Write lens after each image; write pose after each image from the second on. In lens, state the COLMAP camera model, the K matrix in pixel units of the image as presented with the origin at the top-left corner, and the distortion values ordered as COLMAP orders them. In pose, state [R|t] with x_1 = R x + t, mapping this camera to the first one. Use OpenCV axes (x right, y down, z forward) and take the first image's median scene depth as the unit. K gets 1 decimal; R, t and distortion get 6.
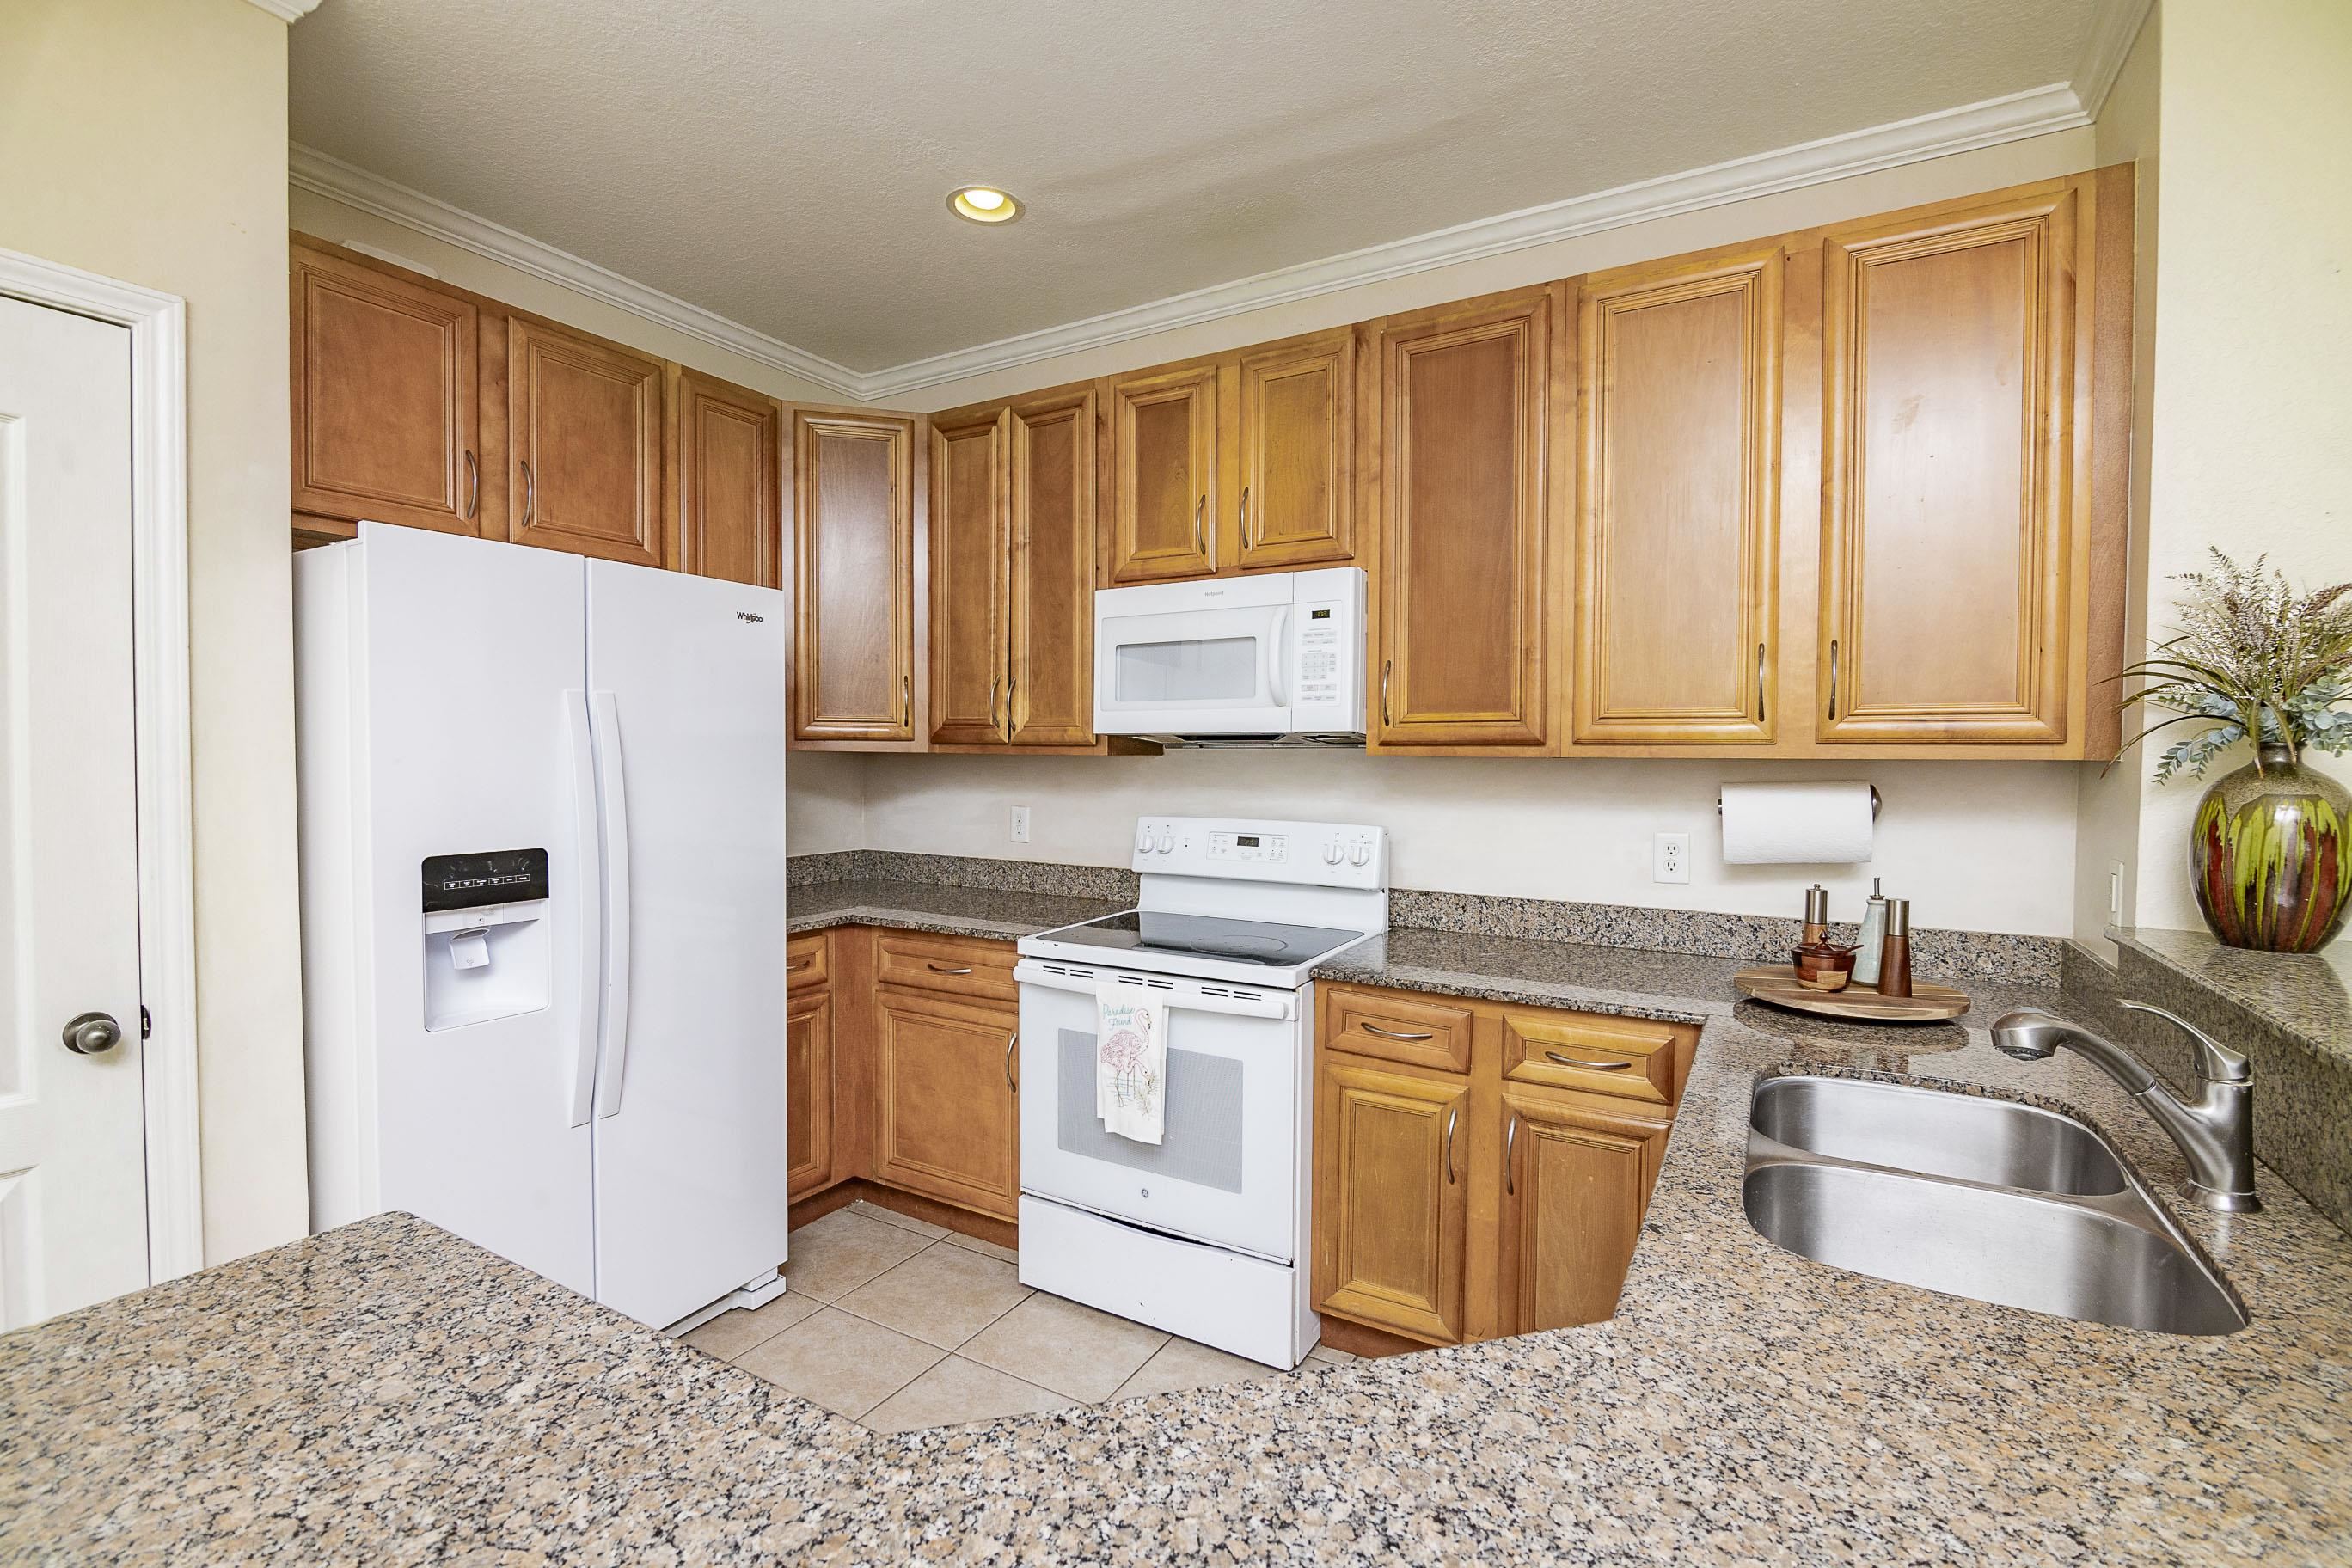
lens RADIAL K [[1062.7, 0, 1176.0], [0, 1062.7, 784.0], [0, 0, 1]] dist [-0.012761, -0.001030]
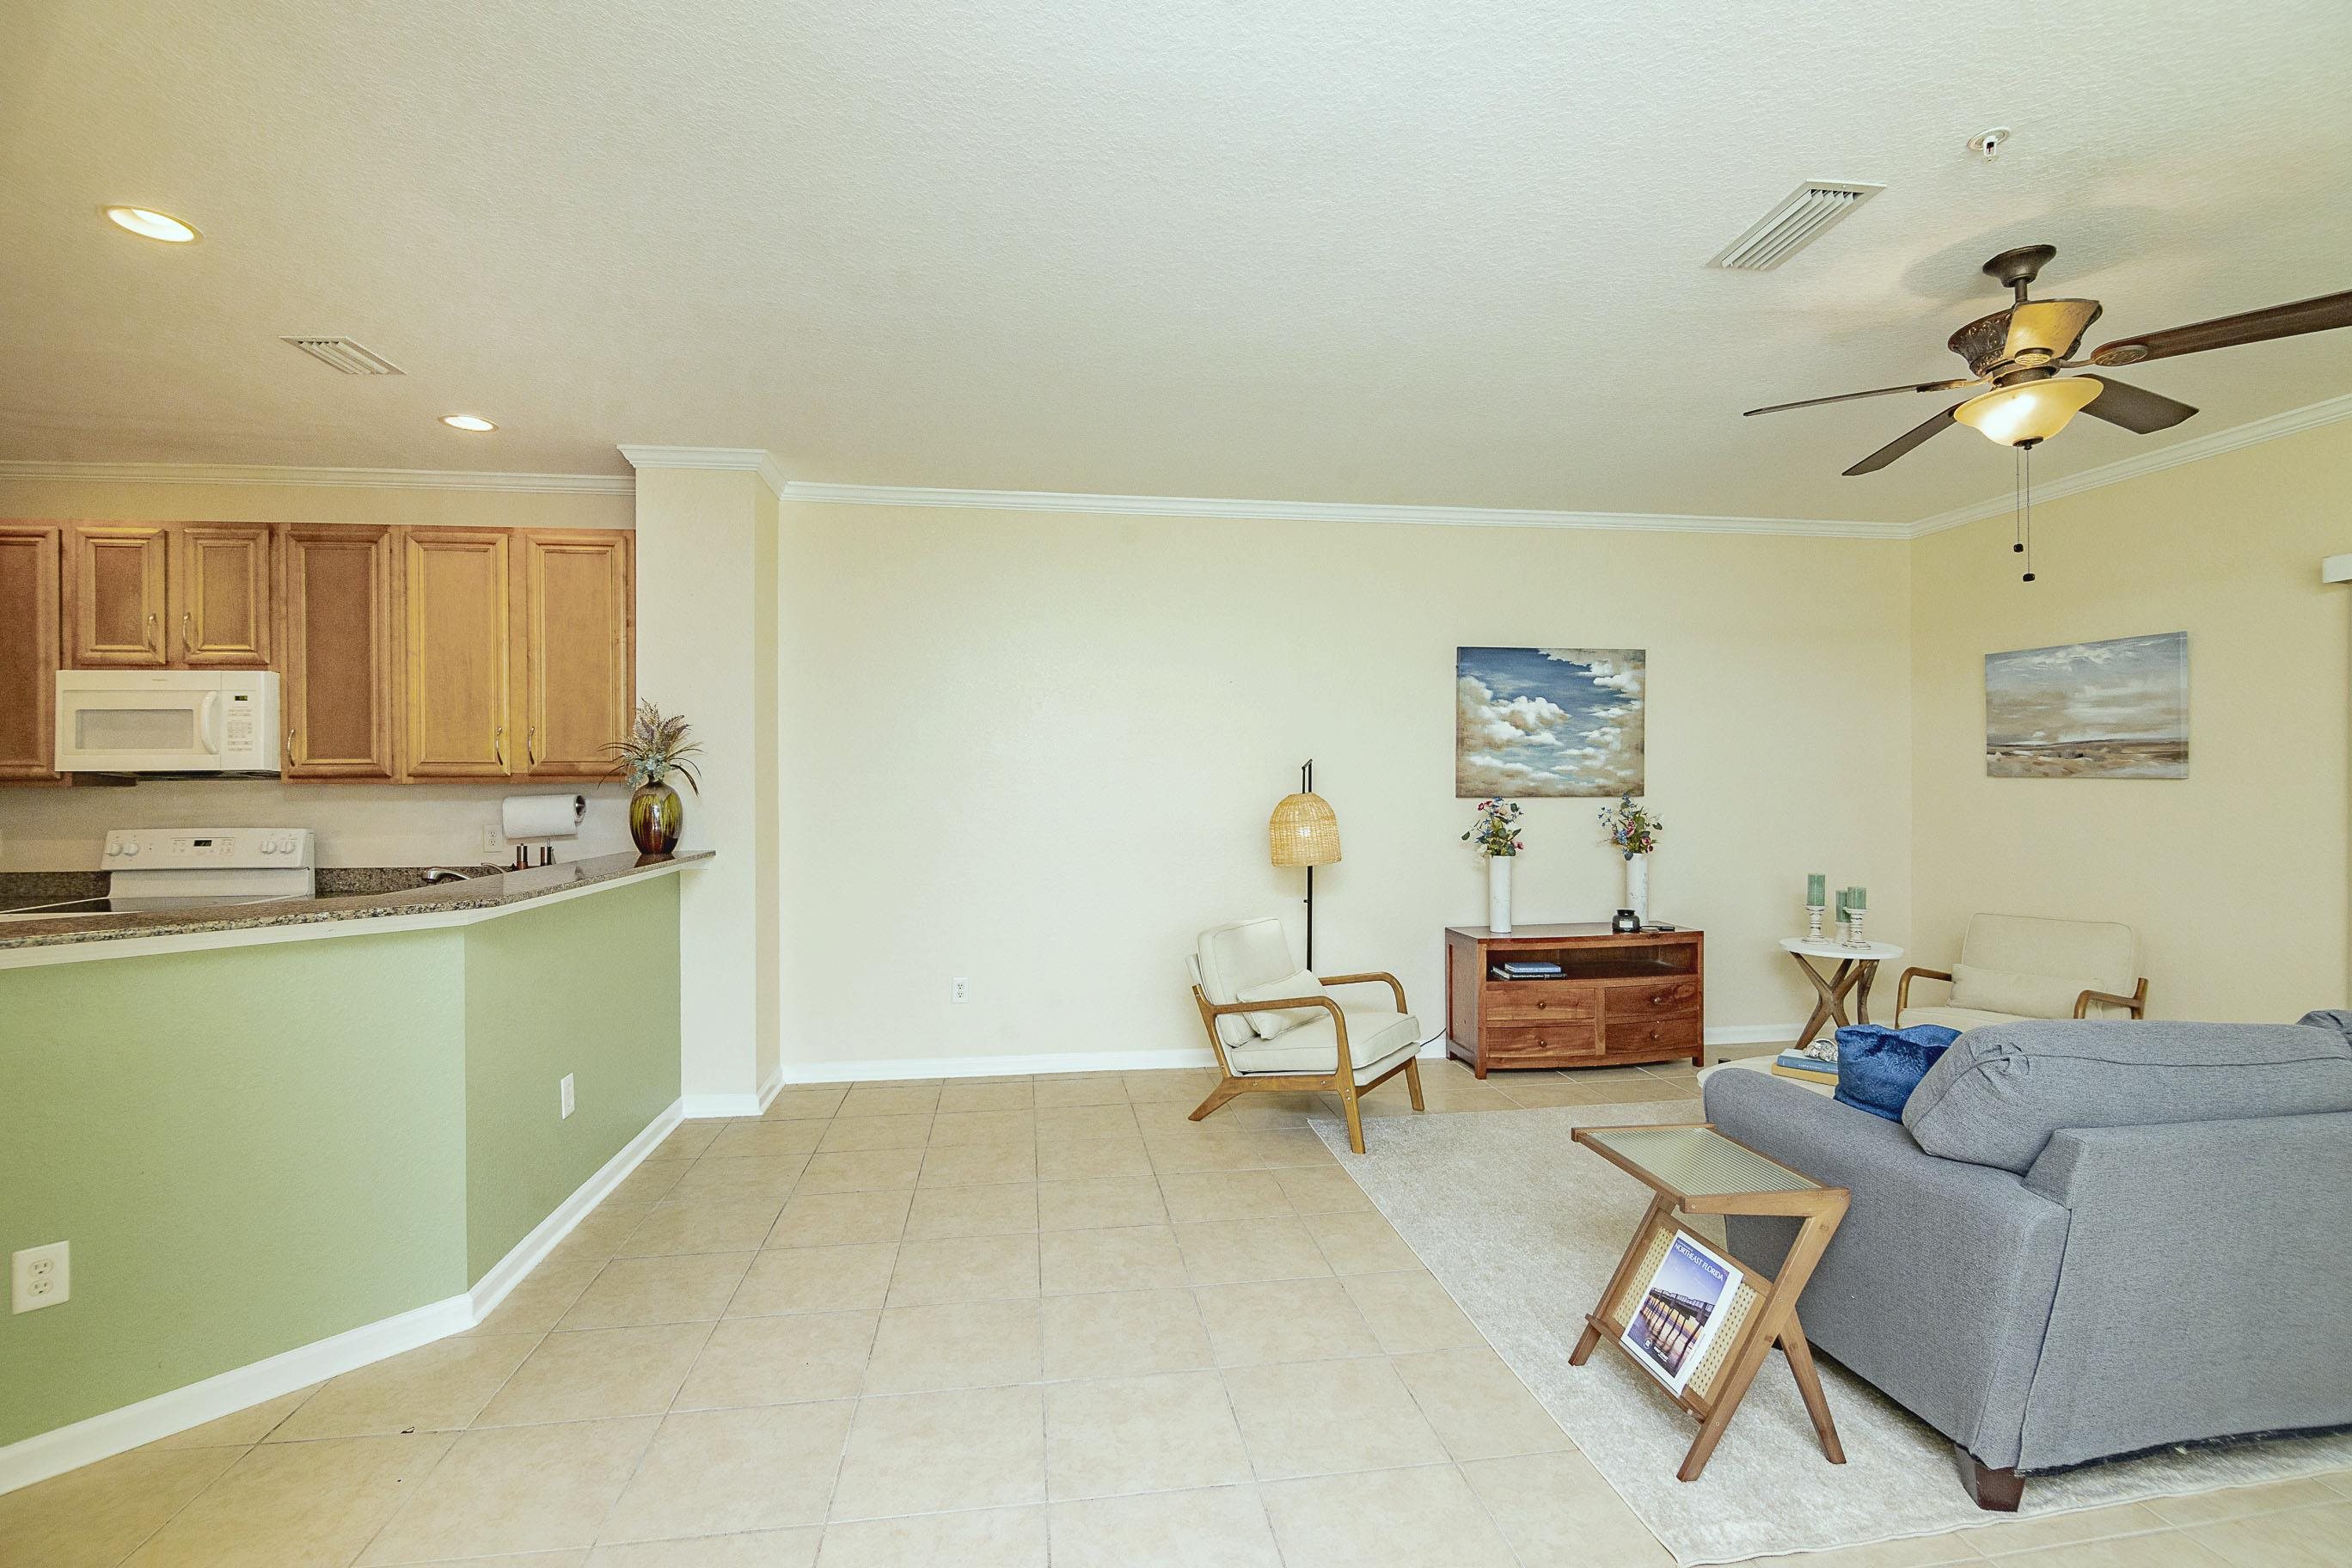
lens RADIAL K [[1062.7, 0, 1176.0], [0, 1062.7, 784.0], [0, 0, 1]] dist [-0.012761, -0.001030]
pose [[0.784756, -0.010537, 0.619716, 0.259107], [0.028303, 0.999422, -0.018847, 0.042883], [-0.619159, 0.032330, 0.784600, -1.143443]]
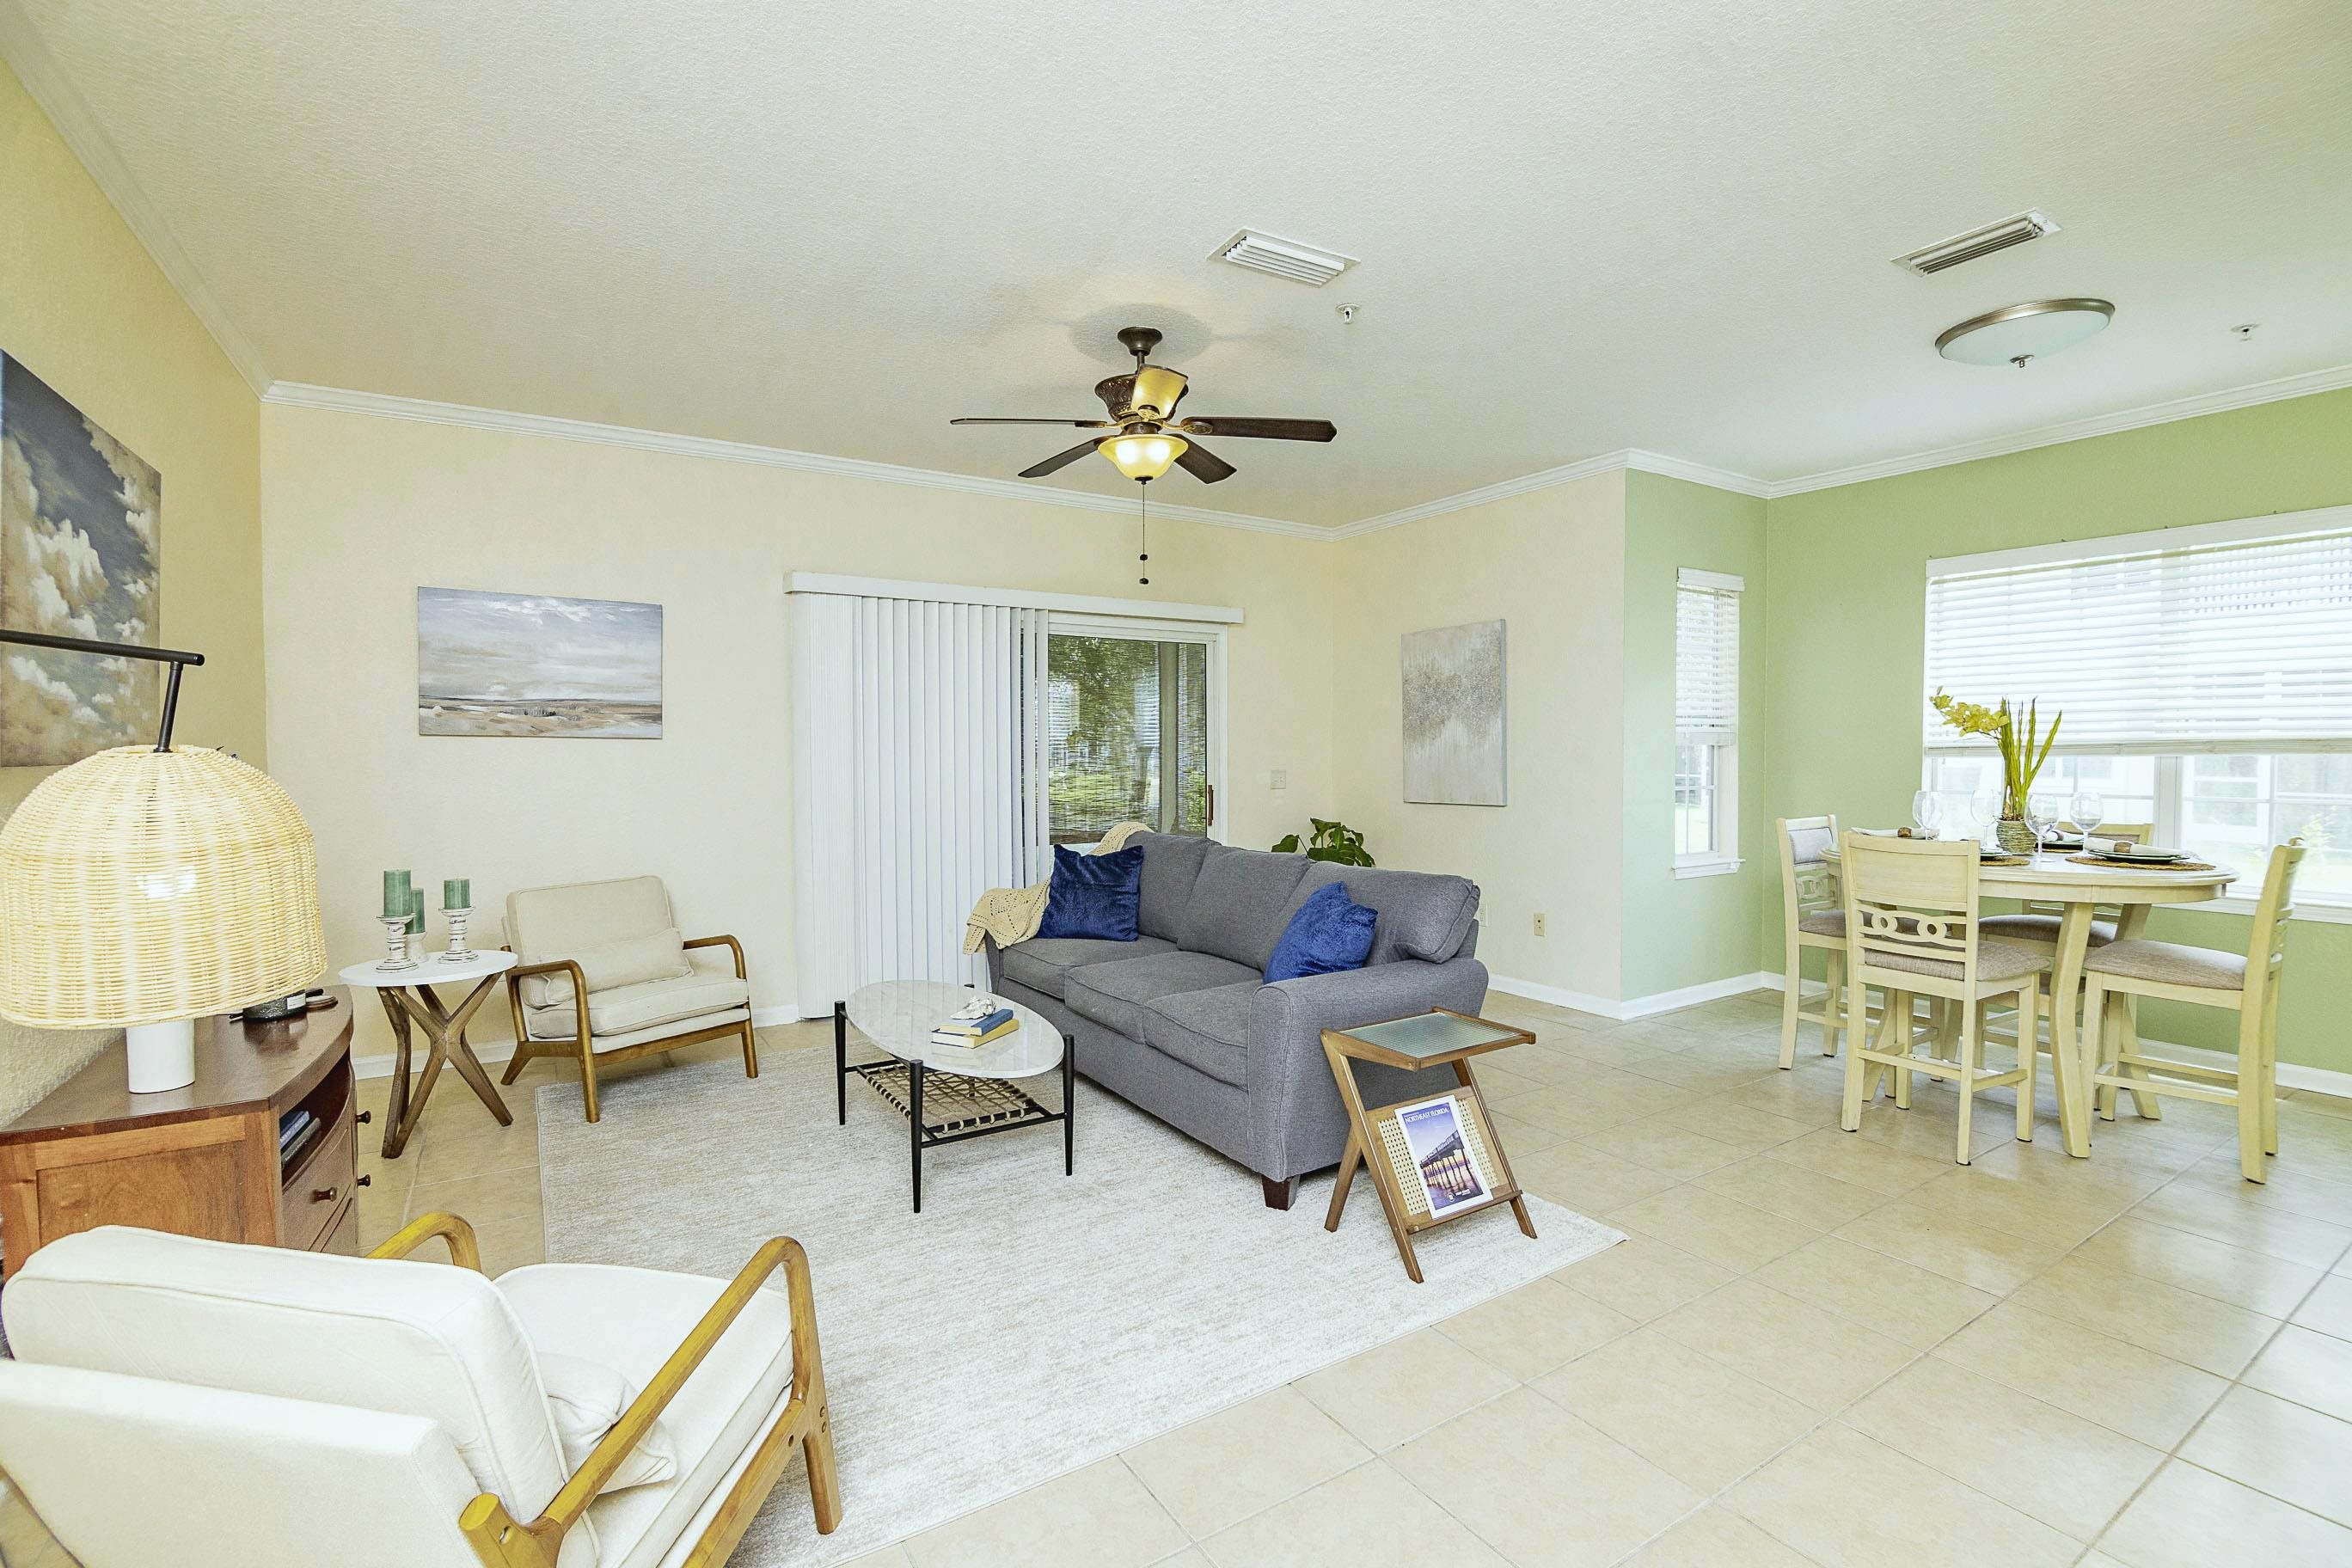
lens RADIAL K [[1076.1, 0, 1175.1], [0, 1076.1, 775.9], [0, 0, 1]] dist [-0.012934, -0.000688]
pose [[-0.885579, -0.013187, 0.464302, 0.852743], [0.012781, 0.998527, 0.052739, 0.026282], [-0.464314, 0.052639, -0.884105, 0.343280]]
